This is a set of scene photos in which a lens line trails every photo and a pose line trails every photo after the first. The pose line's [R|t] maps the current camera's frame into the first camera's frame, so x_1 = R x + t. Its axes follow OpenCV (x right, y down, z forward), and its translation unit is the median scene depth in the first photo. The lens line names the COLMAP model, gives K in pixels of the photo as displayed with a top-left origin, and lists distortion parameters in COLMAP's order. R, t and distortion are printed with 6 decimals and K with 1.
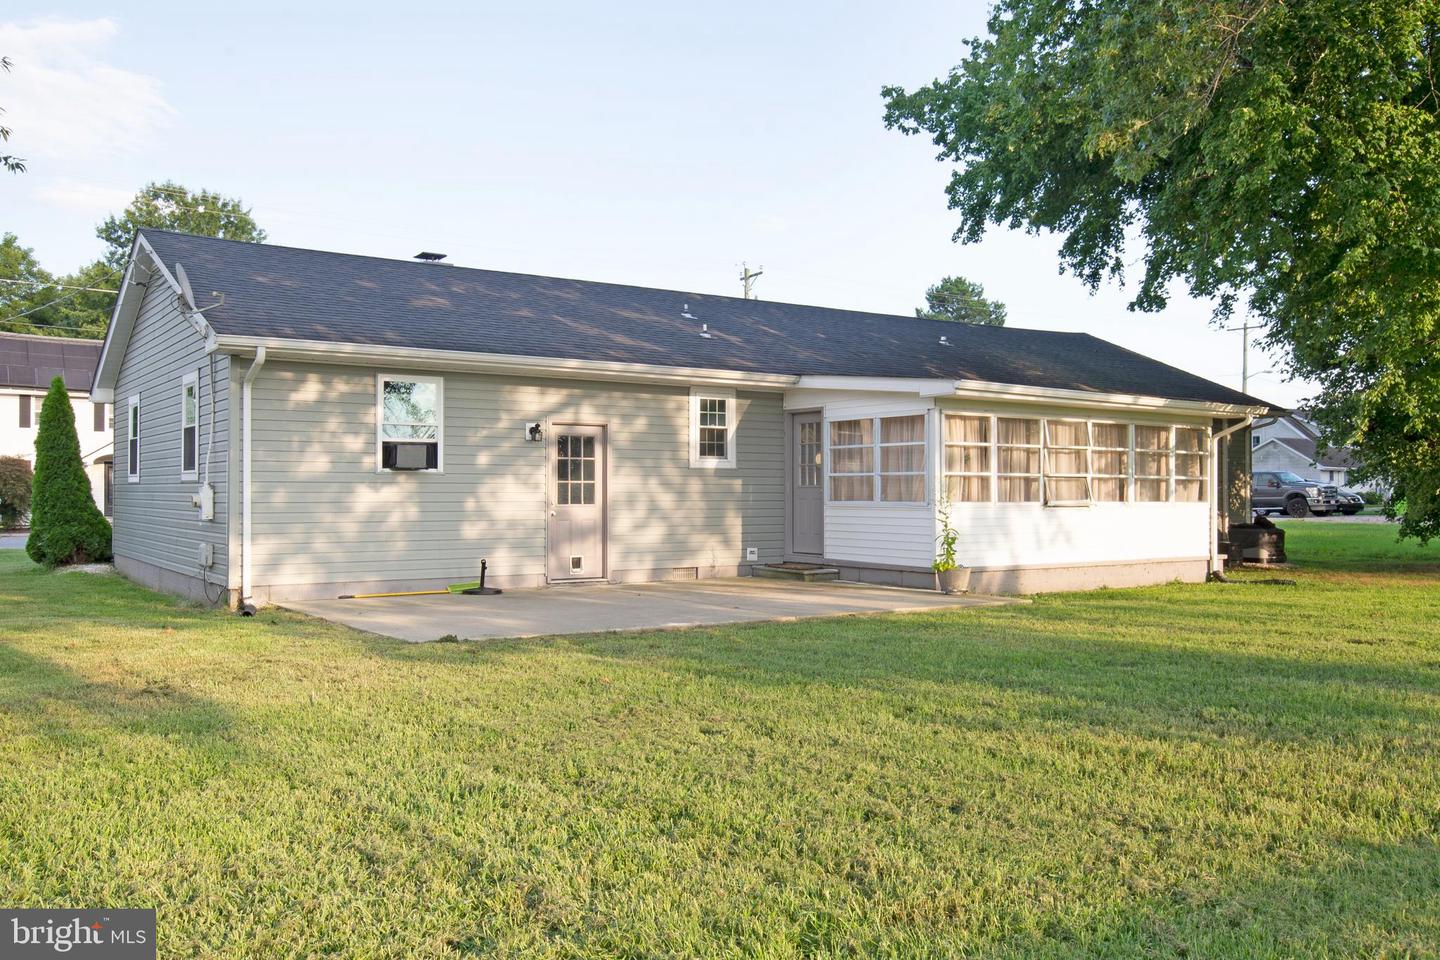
lens RADIAL K [[1166.6, 0, 720.0], [0, 1166.6, 480.0], [0, 0, 1]] dist [0.013238, 0.005057]
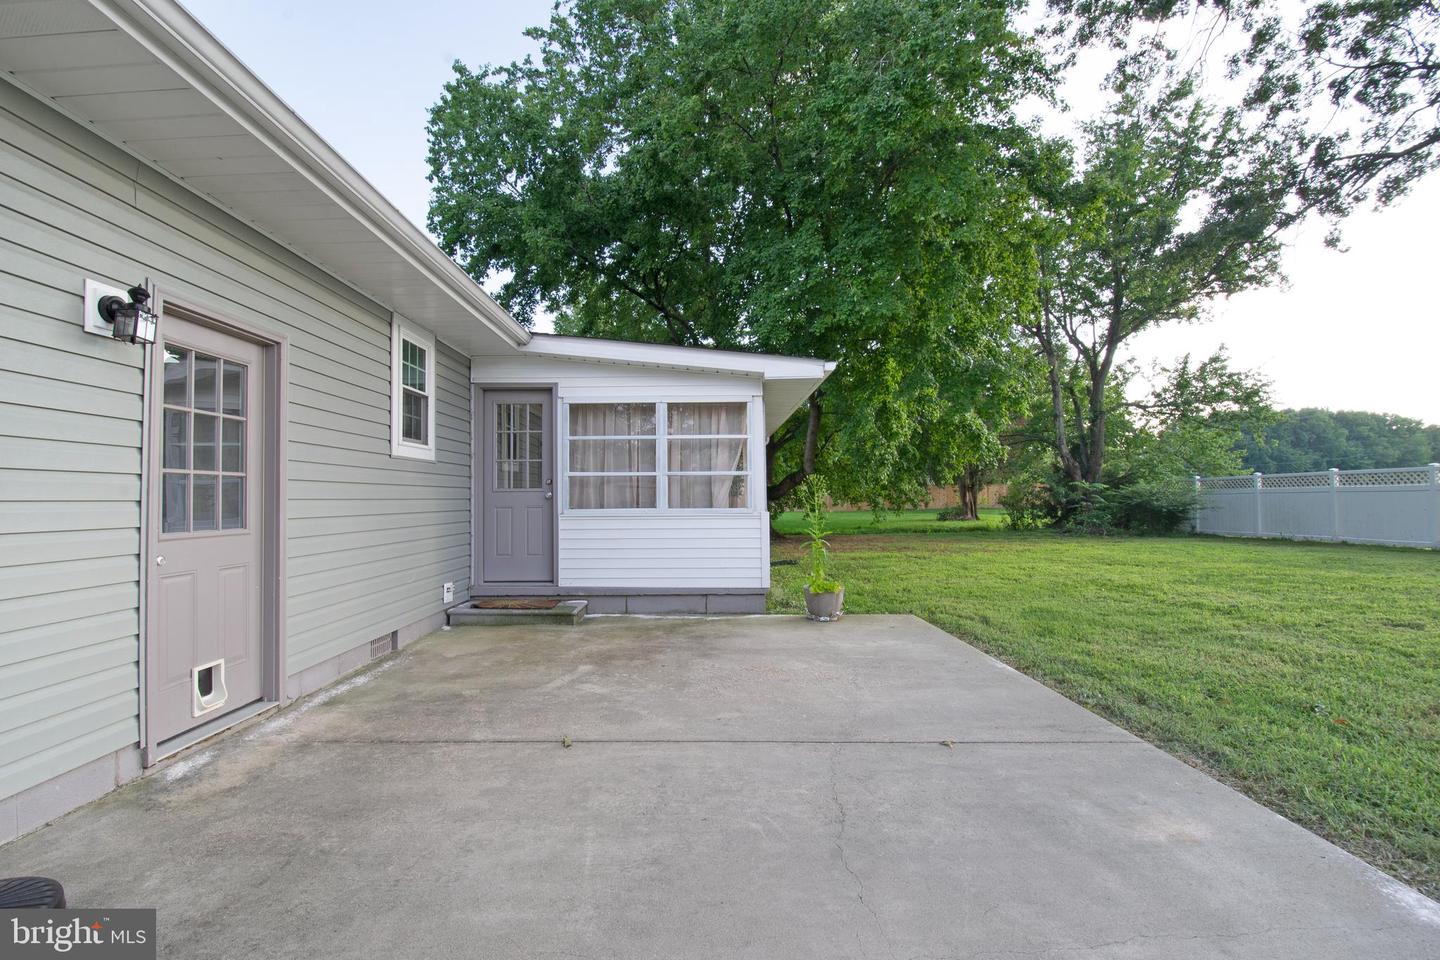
lens RADIAL K [[627.2, 0, 705.9], [0, 627.2, 481.7], [0, 0, 1]] dist [-0.000800, -0.000045]
pose [[0.580639, 0.016934, 0.813985, -0.186393], [0.000467, 0.999777, -0.021132, 0.008985], [-0.814161, 0.012651, 0.580502, 0.704397]]
